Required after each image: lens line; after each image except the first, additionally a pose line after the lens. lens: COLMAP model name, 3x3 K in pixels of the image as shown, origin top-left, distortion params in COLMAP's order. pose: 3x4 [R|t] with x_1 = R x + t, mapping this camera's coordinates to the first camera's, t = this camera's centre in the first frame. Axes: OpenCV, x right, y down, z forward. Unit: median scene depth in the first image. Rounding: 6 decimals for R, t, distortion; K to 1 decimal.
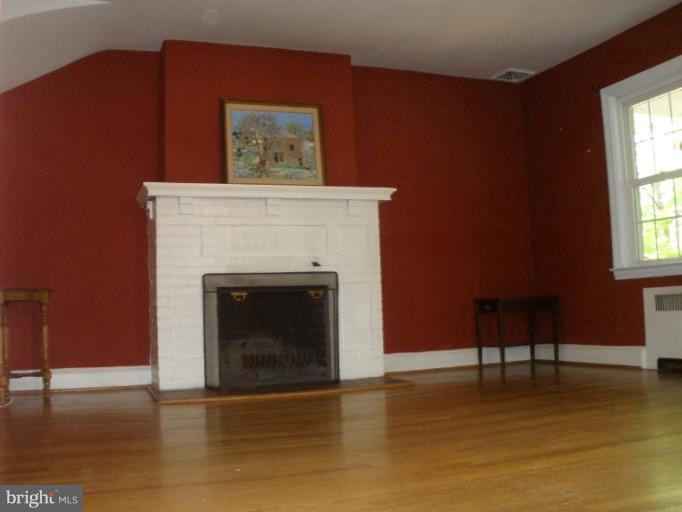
lens RADIAL K [[737.6, 0, 338.5], [0, 737.6, 251.9], [0, 0, 1]] dist [-0.333503, 0.489662]
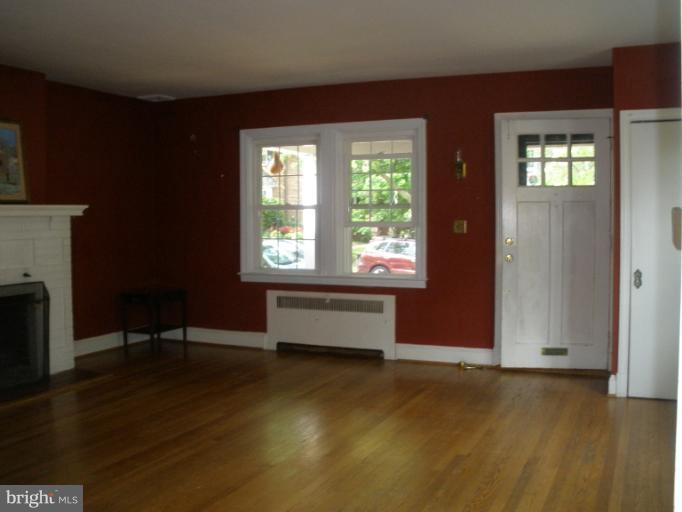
lens RADIAL K [[737.6, 0, 338.5], [0, 737.6, 251.9], [0, 0, 1]] dist [-0.333503, 0.489662]
pose [[0.707986, -0.000989, 0.706226, -0.429635], [-0.084907, 0.992626, 0.086509, -0.144152], [-0.701104, -0.121211, 0.702681, -0.064472]]
